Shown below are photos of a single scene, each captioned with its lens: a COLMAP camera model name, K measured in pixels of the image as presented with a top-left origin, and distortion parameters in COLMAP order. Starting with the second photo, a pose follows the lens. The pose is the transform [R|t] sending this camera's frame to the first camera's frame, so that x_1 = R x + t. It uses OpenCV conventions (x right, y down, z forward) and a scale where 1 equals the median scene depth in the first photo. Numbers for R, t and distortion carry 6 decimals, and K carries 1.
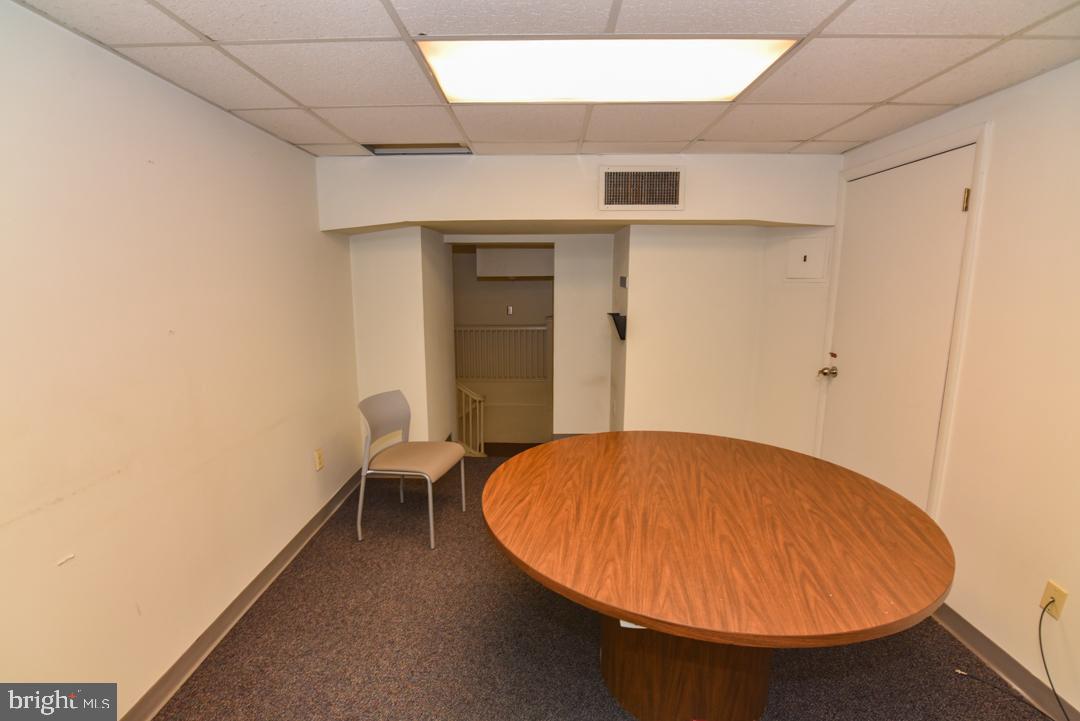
lens RADIAL K [[510.3, 0, 537.4], [0, 510.3, 363.7], [0, 0, 1]] dist [-0.023154, 0.002461]
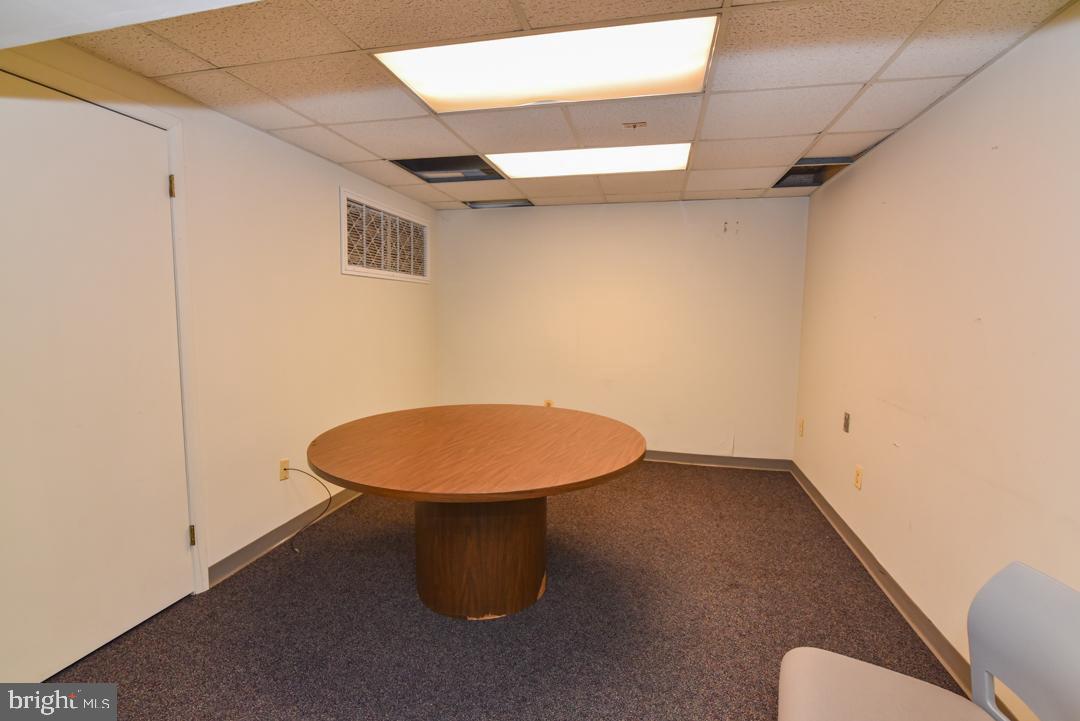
lens RADIAL K [[510.3, 0, 537.0], [0, 510.3, 354.9], [0, 0, 1]] dist [-0.023154, 0.002461]
pose [[-0.976050, -0.029387, 0.215553, -0.097080], [0.028732, 0.964741, 0.261629, -0.249987], [-0.215641, 0.261557, -0.940791, 1.940555]]
